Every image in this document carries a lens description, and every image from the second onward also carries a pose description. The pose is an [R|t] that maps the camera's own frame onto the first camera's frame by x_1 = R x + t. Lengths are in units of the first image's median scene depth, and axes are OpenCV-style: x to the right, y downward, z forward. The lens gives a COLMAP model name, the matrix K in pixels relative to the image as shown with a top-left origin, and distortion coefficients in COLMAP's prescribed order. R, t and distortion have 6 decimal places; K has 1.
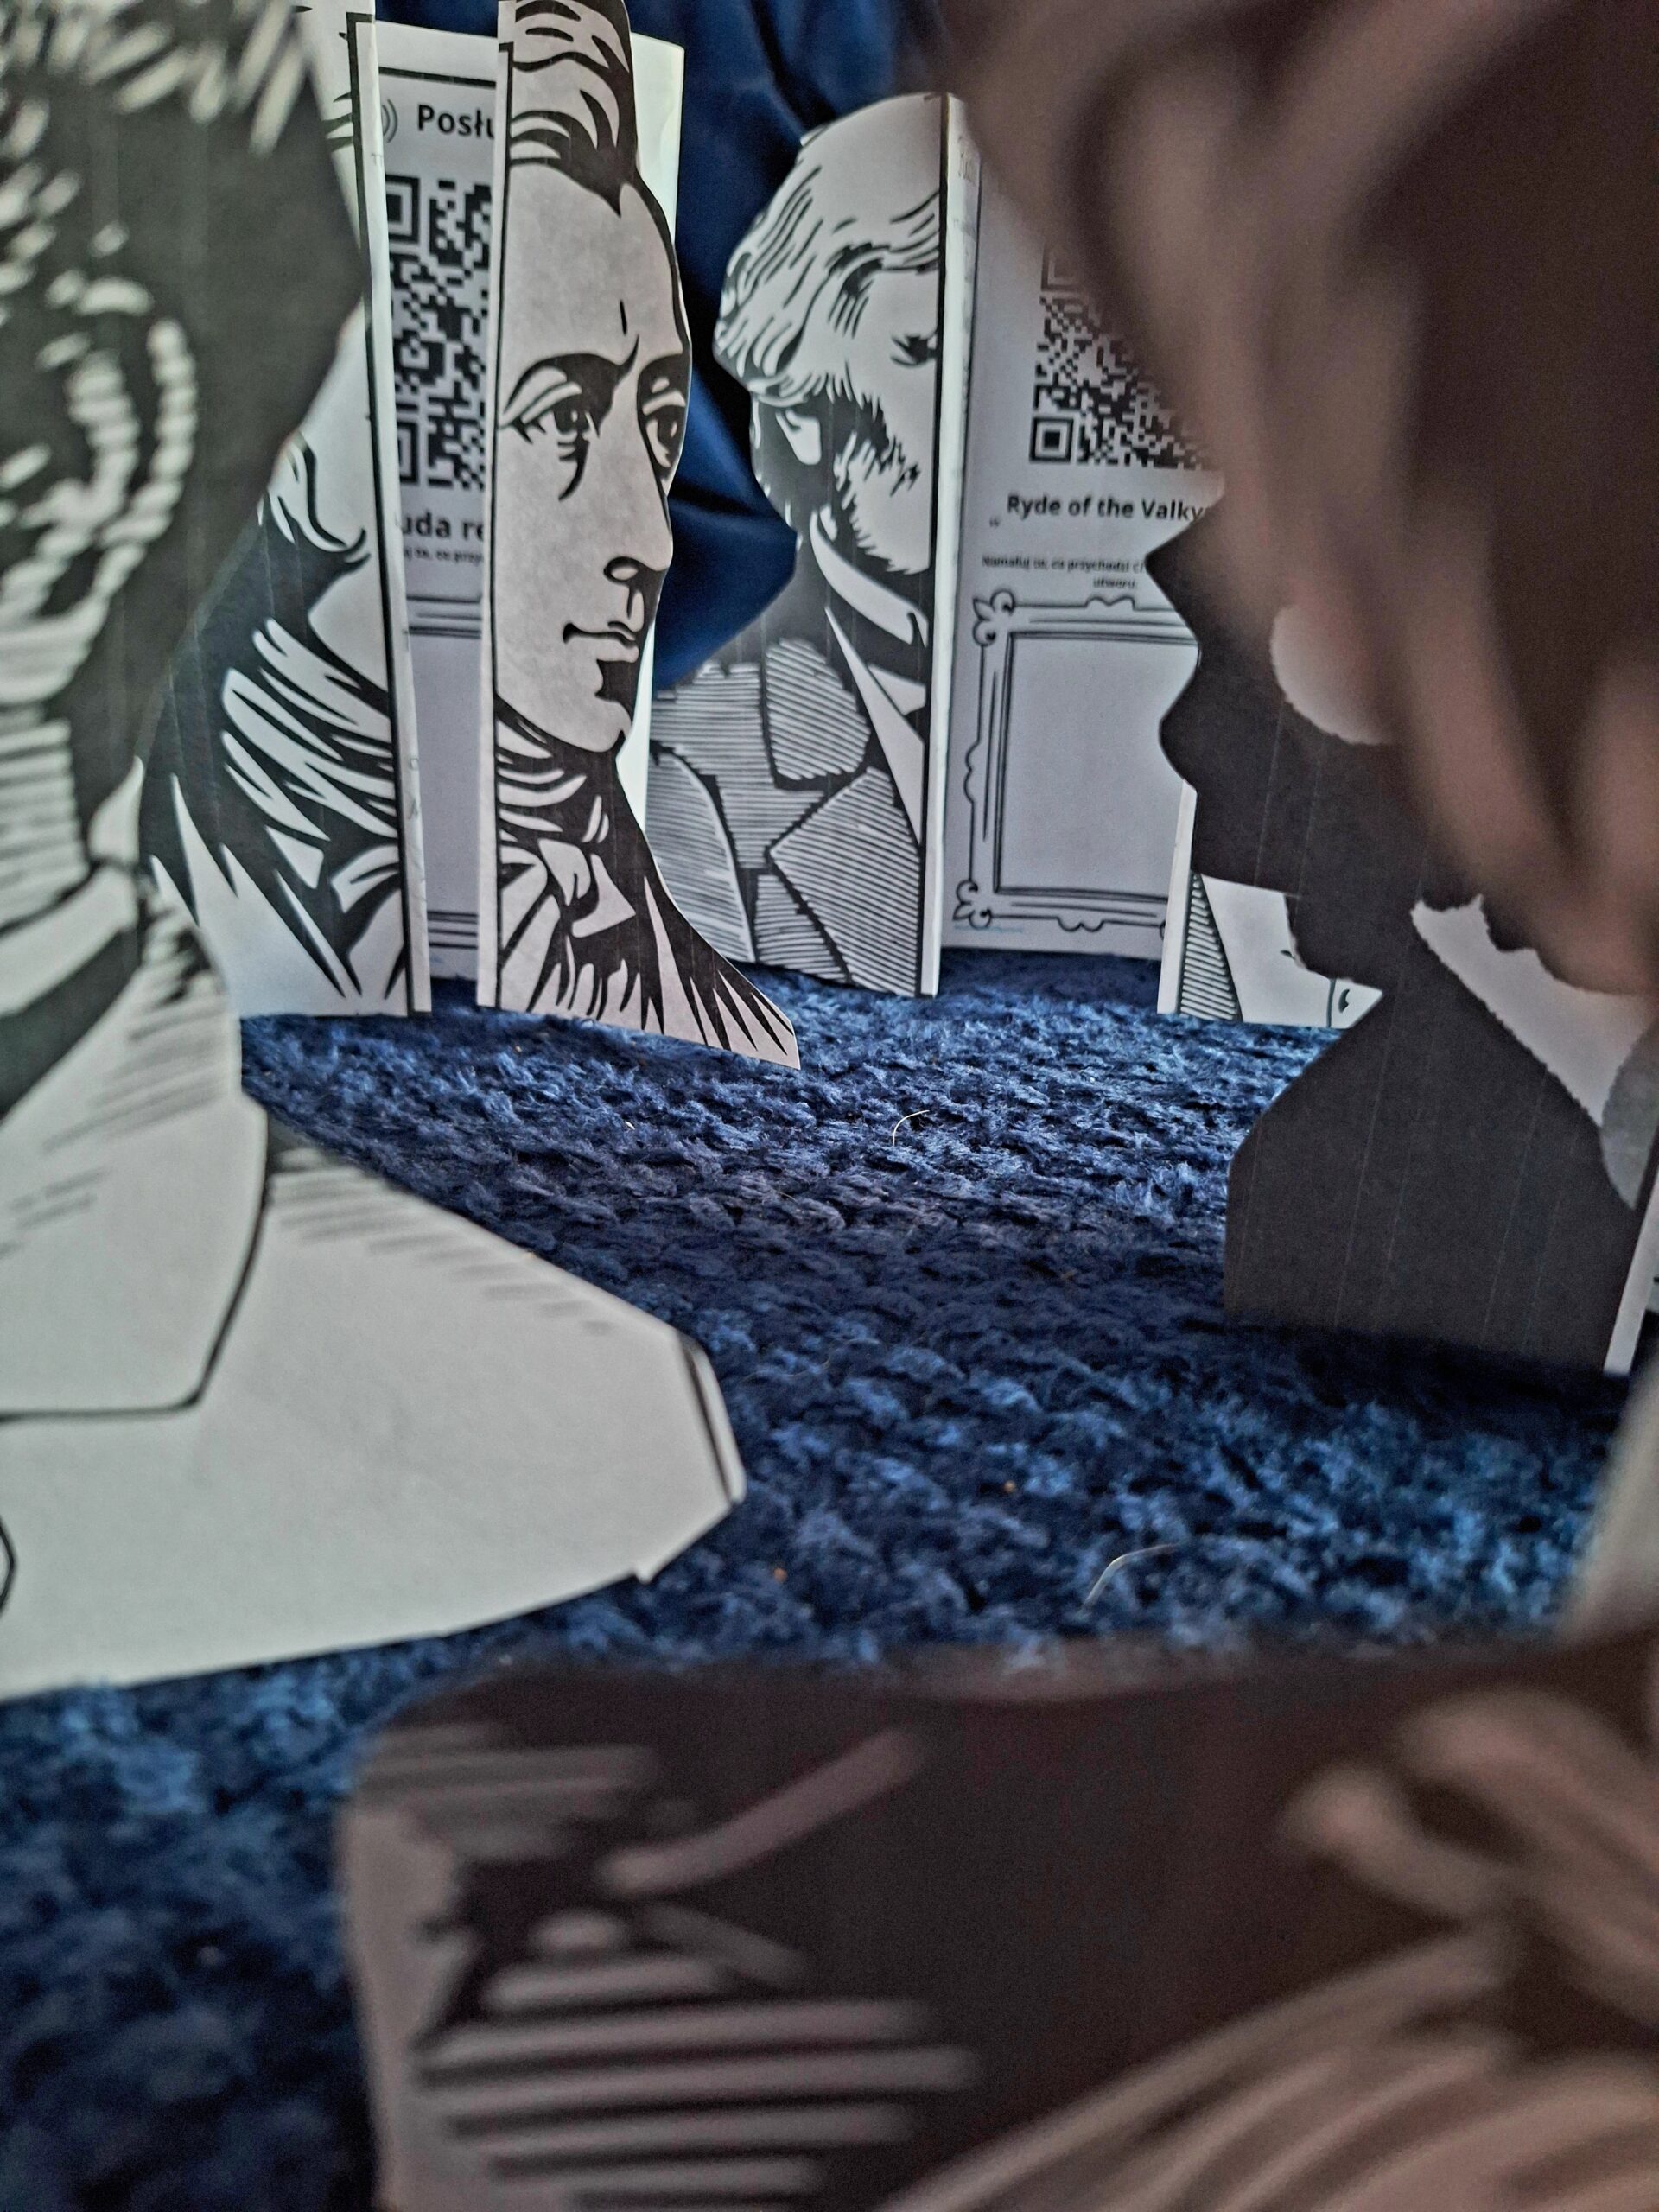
lens RADIAL K [[1580.1, 0, 829.5], [0, 1580.1, 1106.0], [0, 0, 1]] dist [0.096169, -0.207419]
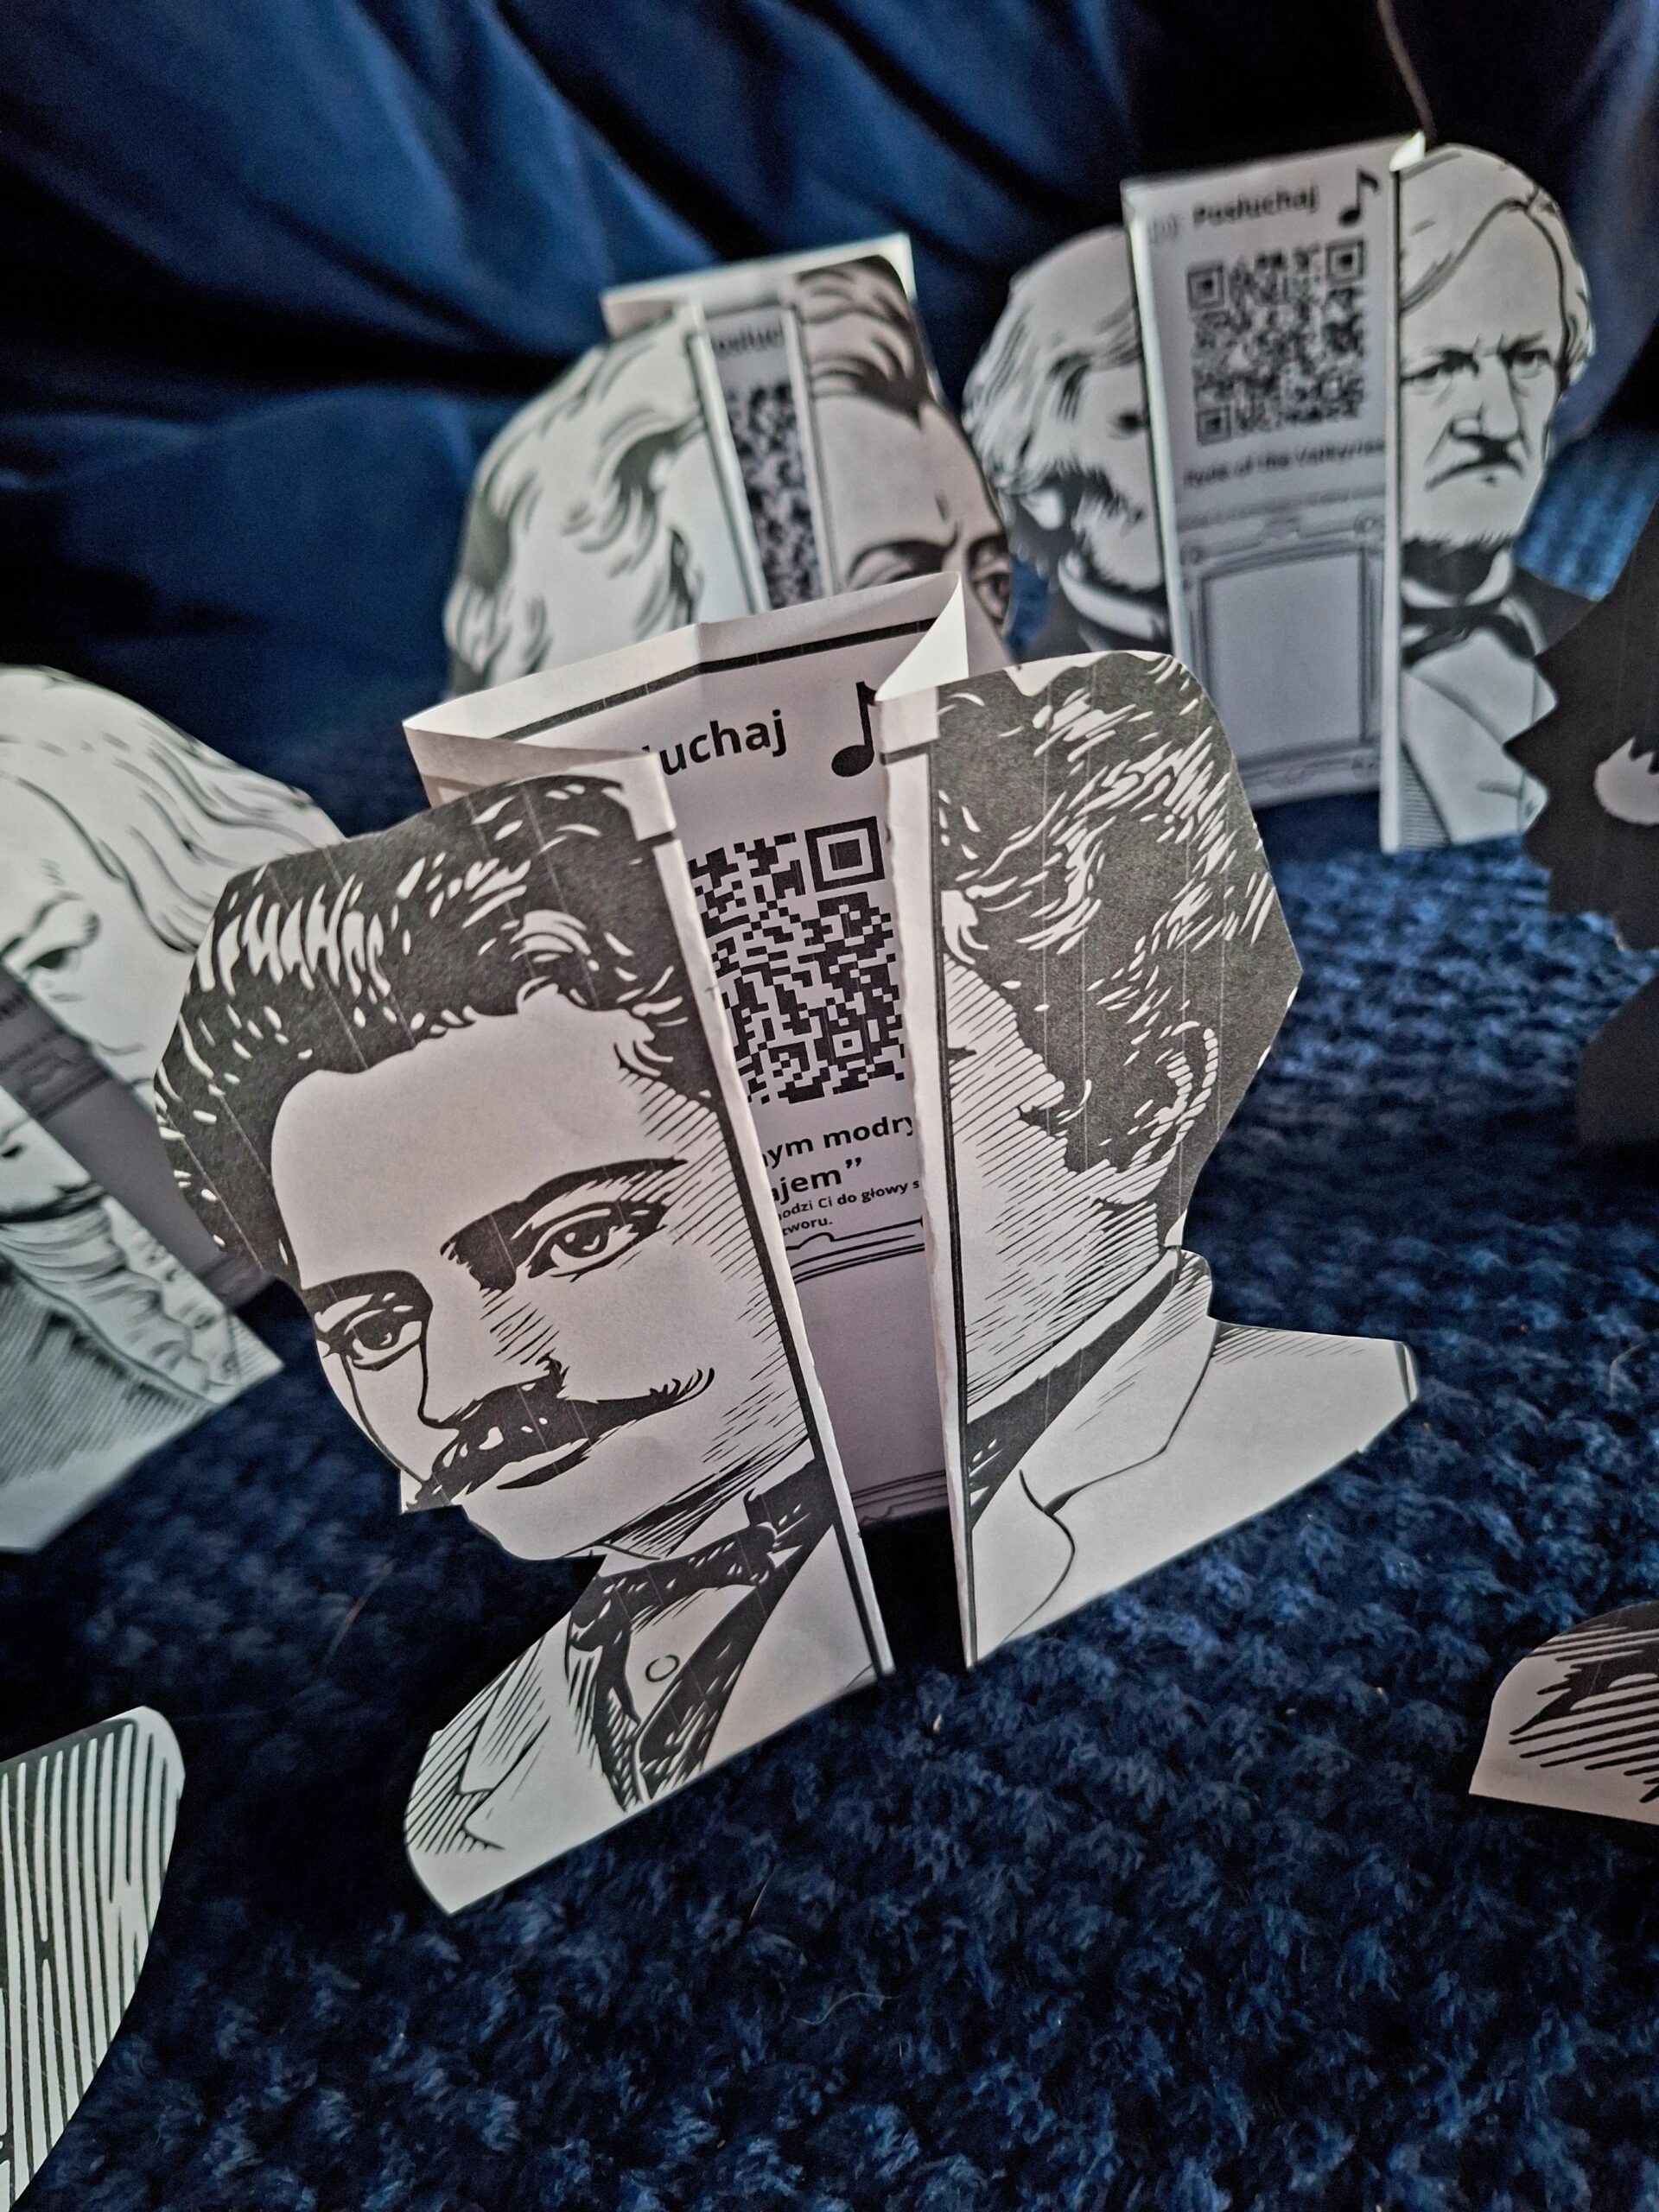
lens RADIAL K [[1585.7, 0, 824.2], [0, 1585.7, 1119.2], [0, 0, 1]] dist [0.108065, -0.230118]
pose [[0.961644, -0.273144, -0.025170, -0.292621], [0.271129, 0.932593, 0.238242, -0.336854], [-0.041601, -0.235929, 0.970880, -0.324467]]
